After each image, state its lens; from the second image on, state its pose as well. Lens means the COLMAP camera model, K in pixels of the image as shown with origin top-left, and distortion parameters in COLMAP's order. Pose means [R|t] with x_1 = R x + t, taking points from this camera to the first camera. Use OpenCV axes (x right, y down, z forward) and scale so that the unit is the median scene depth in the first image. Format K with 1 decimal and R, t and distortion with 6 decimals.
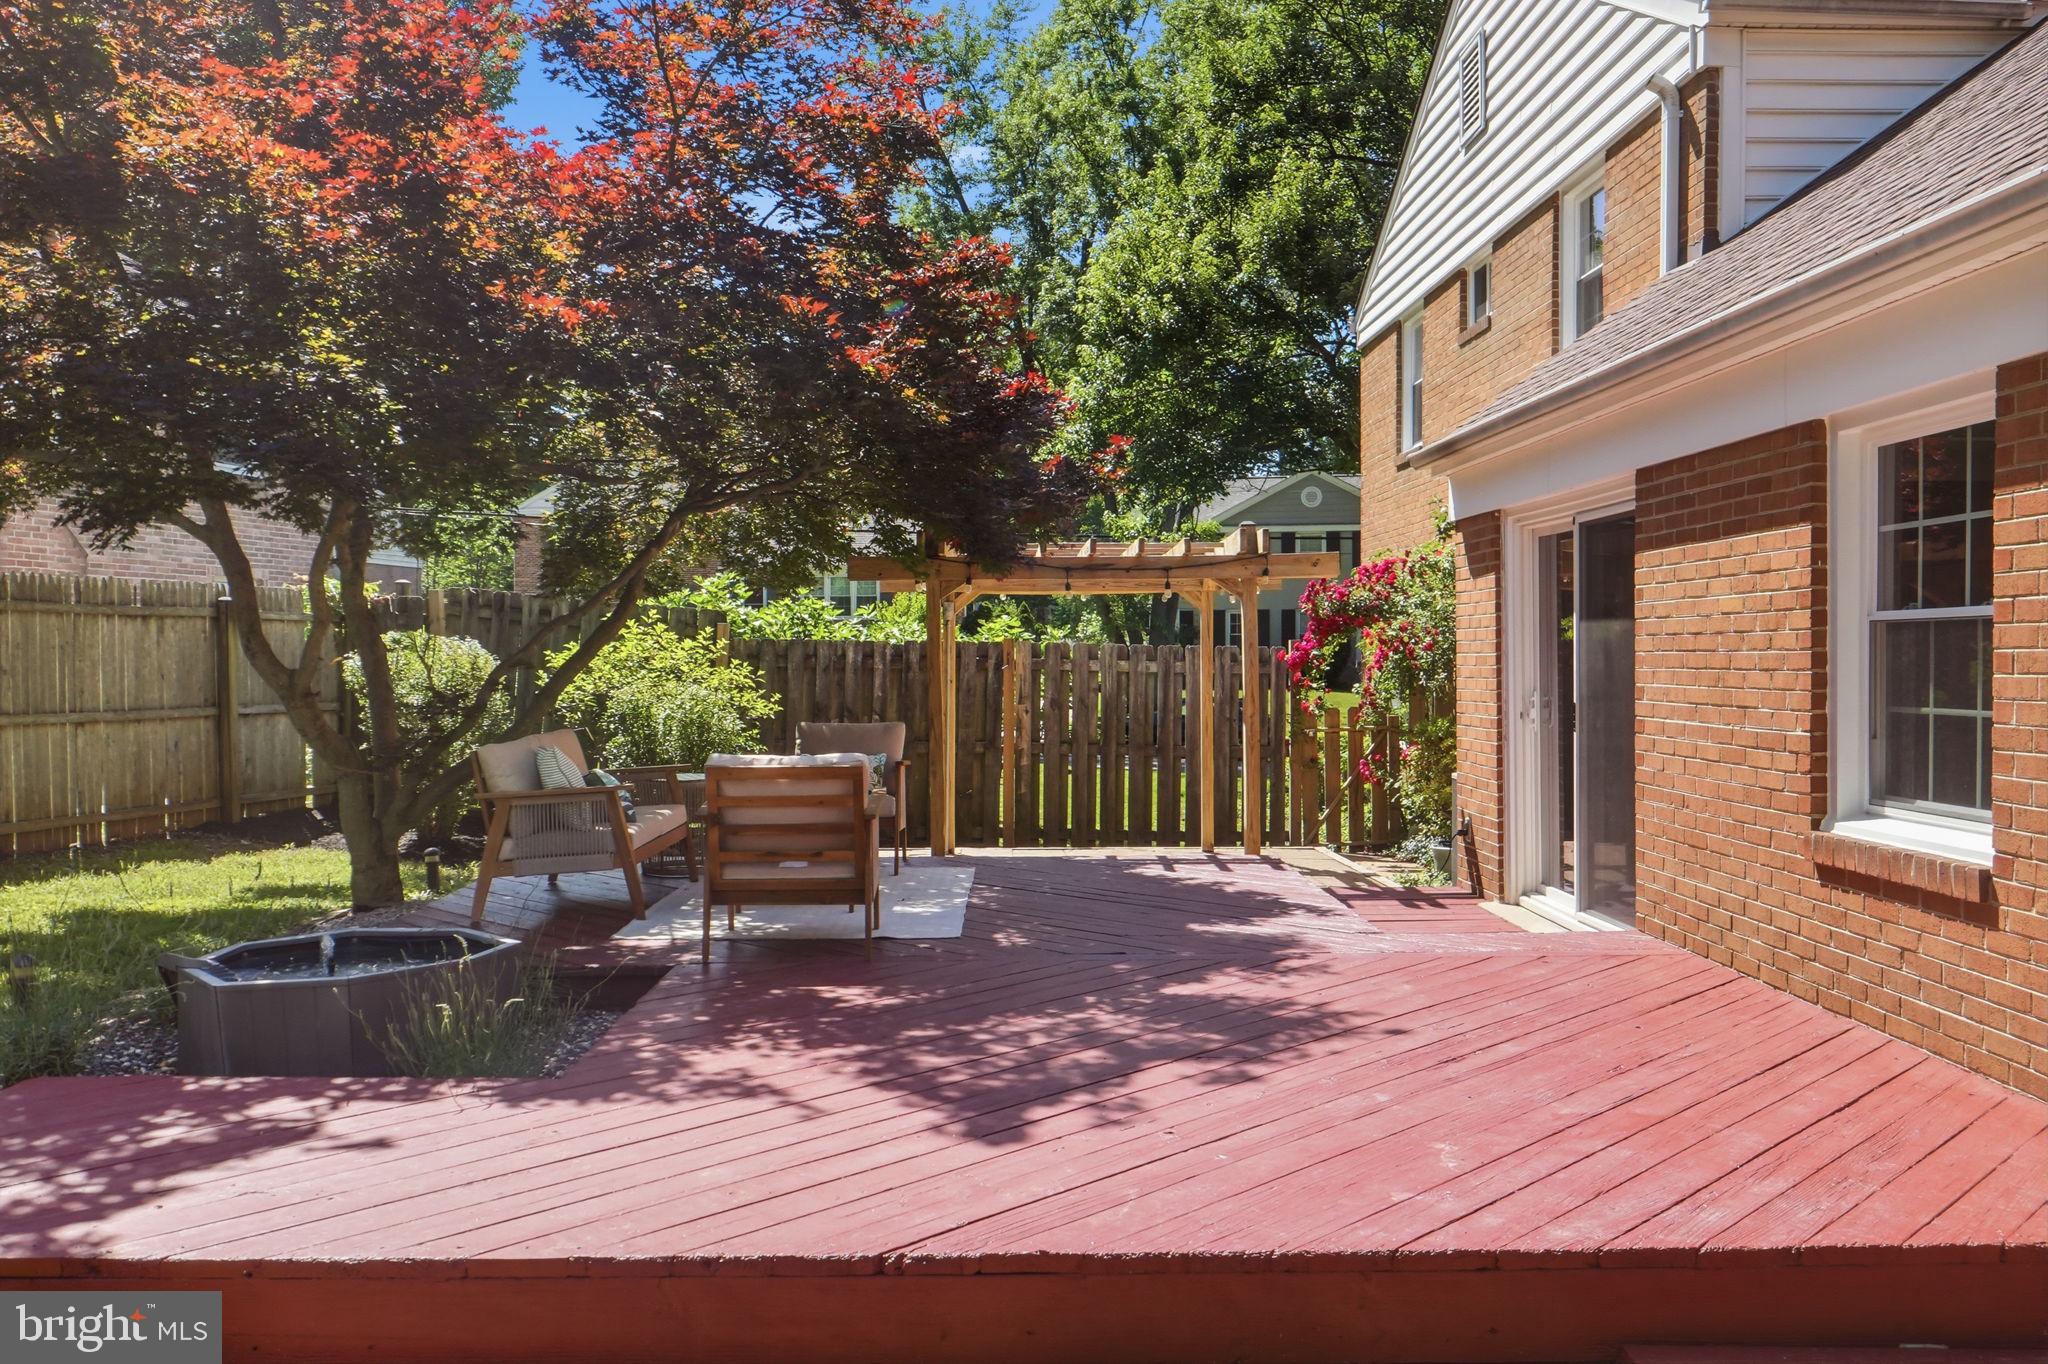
lens RADIAL K [[1719.0, 0, 1027.4], [0, 1719.0, 674.2], [0, 0, 1]] dist [-0.000074, 0.001161]
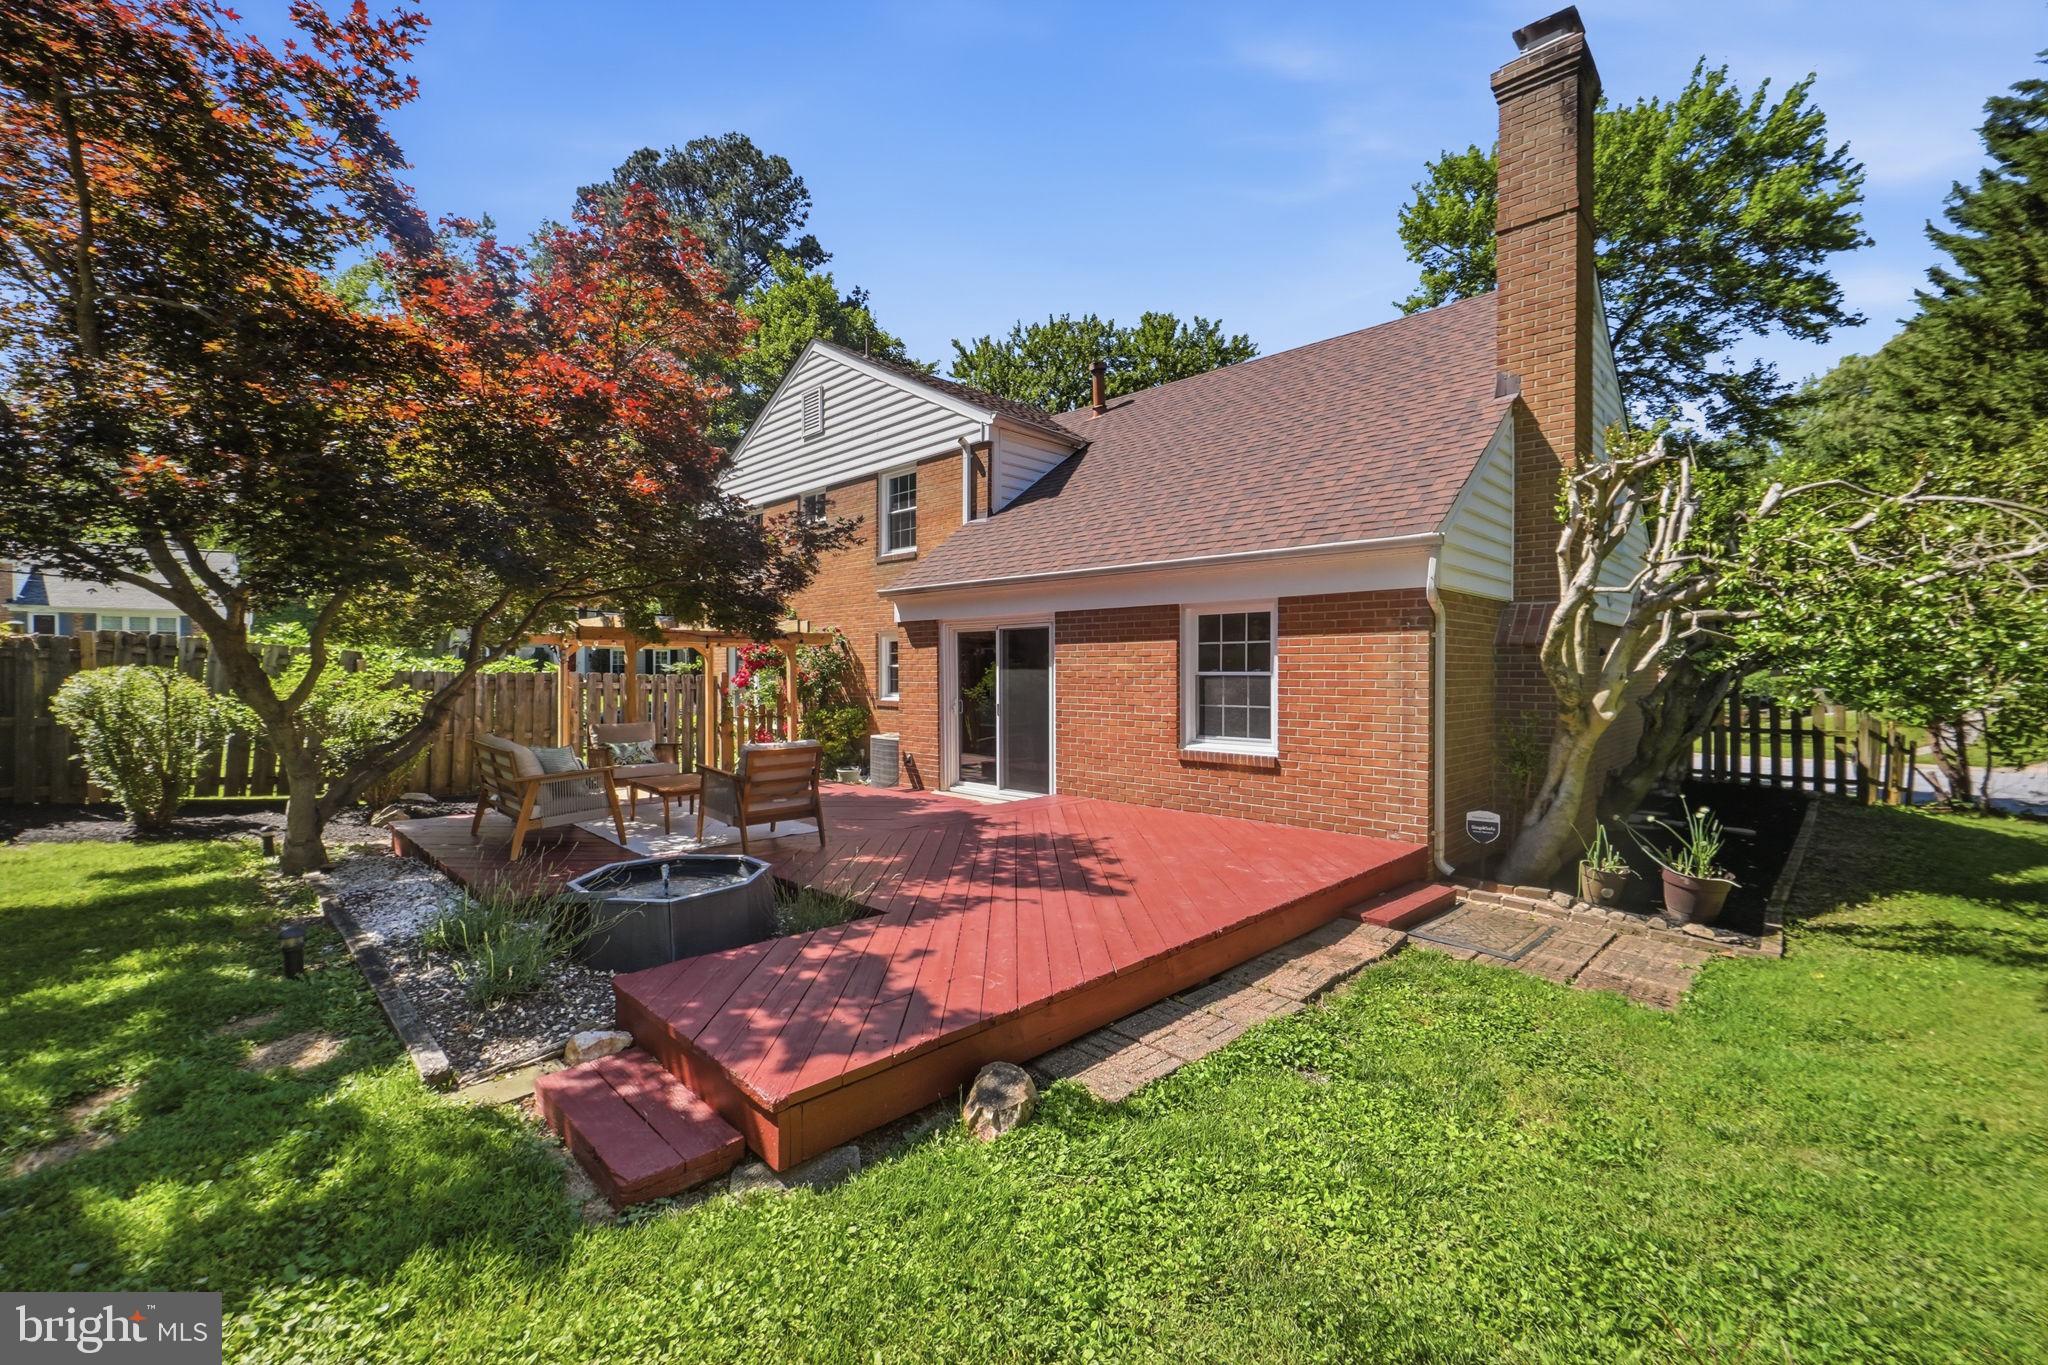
lens RADIAL K [[840.8, 0, 1039.4], [0, 840.8, 686.4], [0, 0, 1]] dist [-0.016528, 0.001036]
pose [[0.719670, -0.008394, 0.694265, -0.666007], [0.004577, 0.999963, 0.007346, -0.023188], [-0.694301, -0.002109, 0.719682, 0.162076]]
